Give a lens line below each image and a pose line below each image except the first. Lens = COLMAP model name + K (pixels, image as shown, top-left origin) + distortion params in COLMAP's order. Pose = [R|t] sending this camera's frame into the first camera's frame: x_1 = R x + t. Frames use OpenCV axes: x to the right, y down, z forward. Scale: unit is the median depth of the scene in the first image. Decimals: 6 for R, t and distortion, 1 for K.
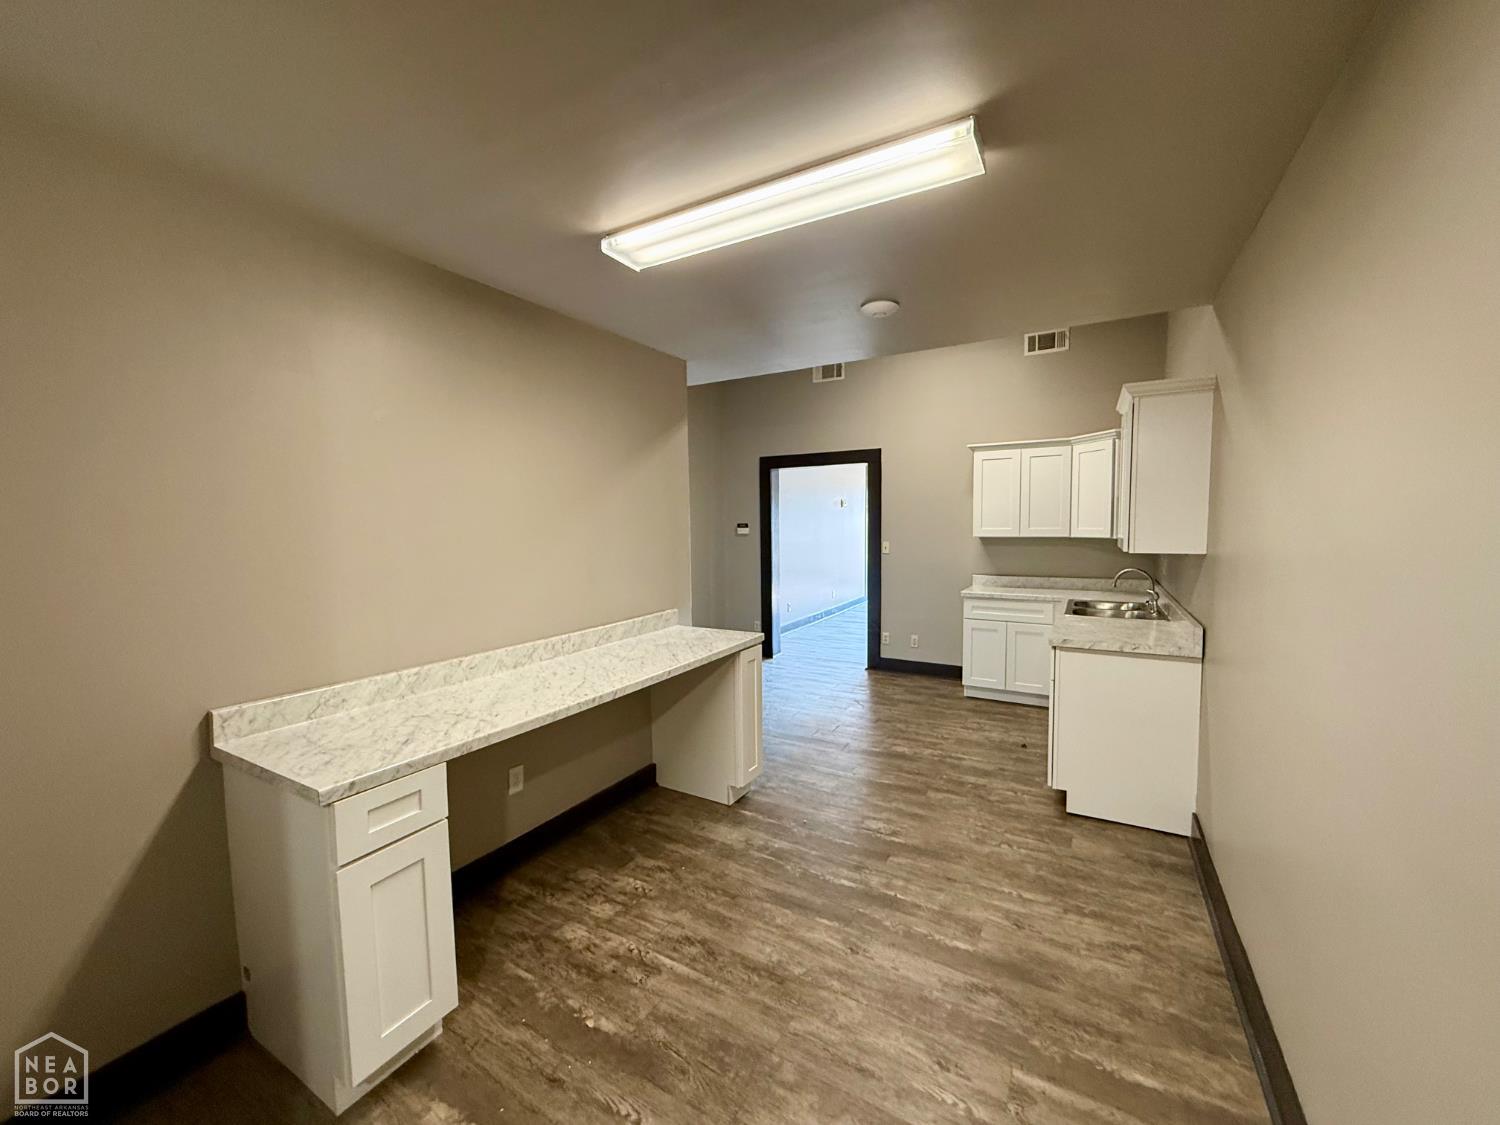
lens RADIAL K [[598.5, 0, 747.6], [0, 598.5, 565.3], [0, 0, 1]] dist [-0.000276, 0.000035]
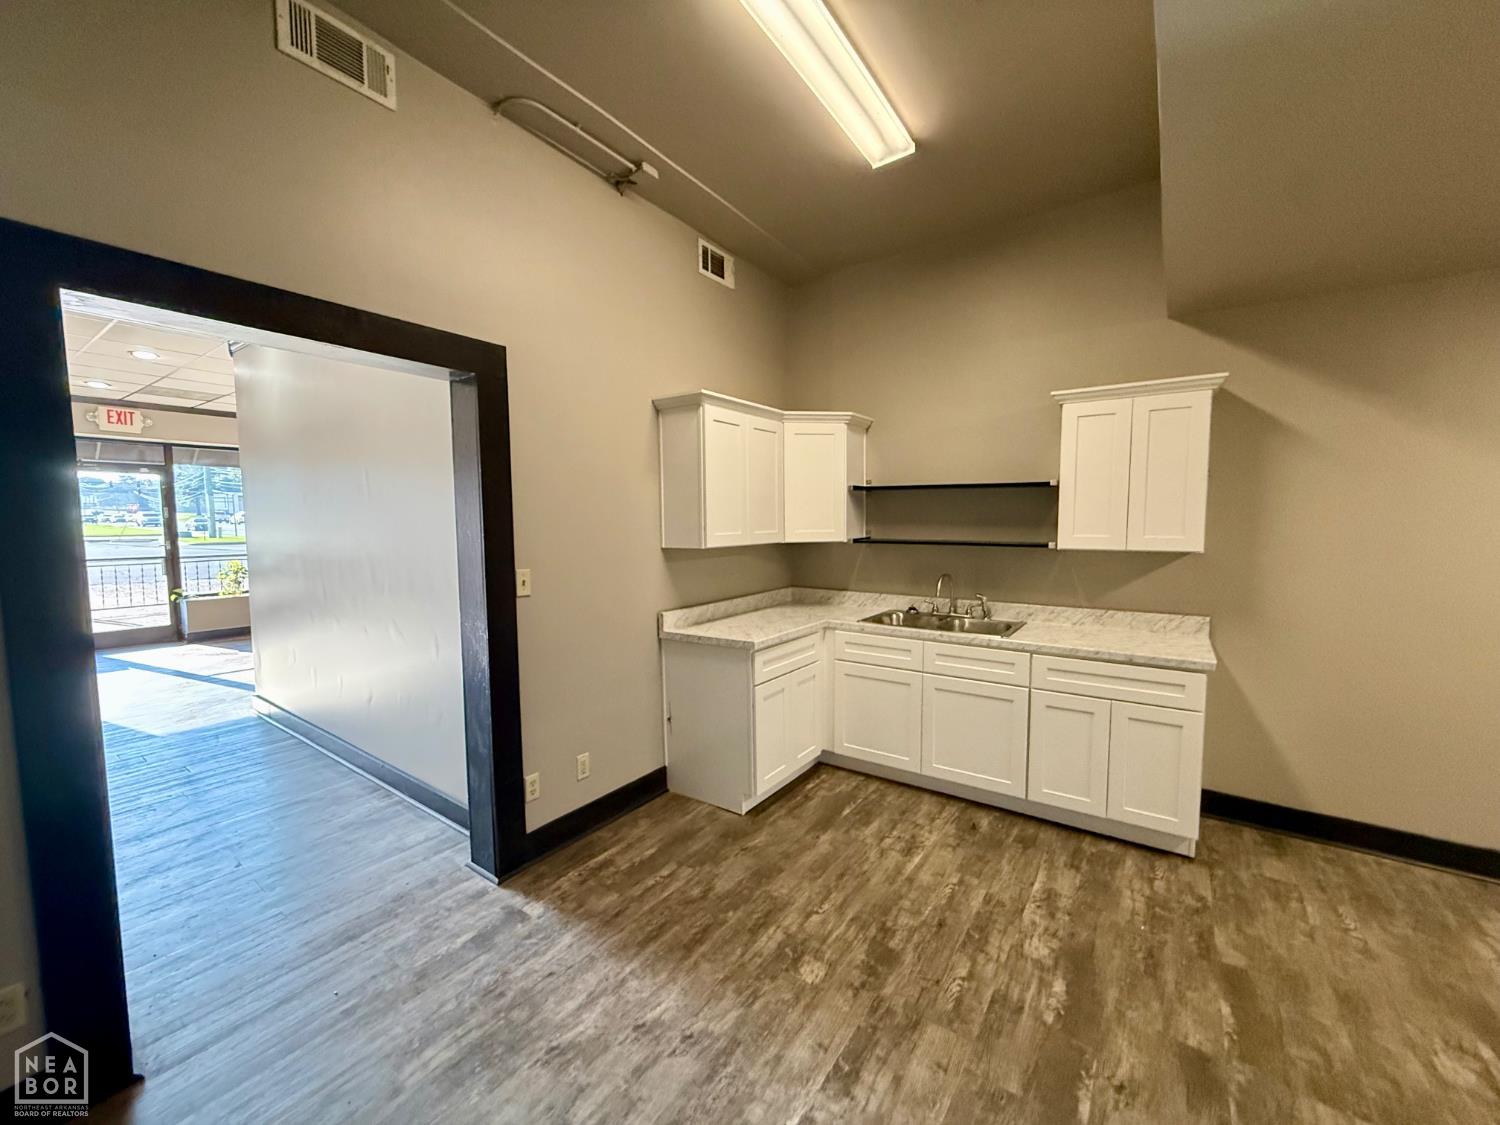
lens RADIAL K [[598.5, 0, 747.1], [0, 598.5, 559.3], [0, 0, 1]] dist [-0.000276, 0.000035]
pose [[0.090595, -0.053222, 0.994465, -0.251897], [0.078078, 0.995877, 0.046184, -0.072223], [-0.992822, 0.073461, 0.094377, 1.096576]]
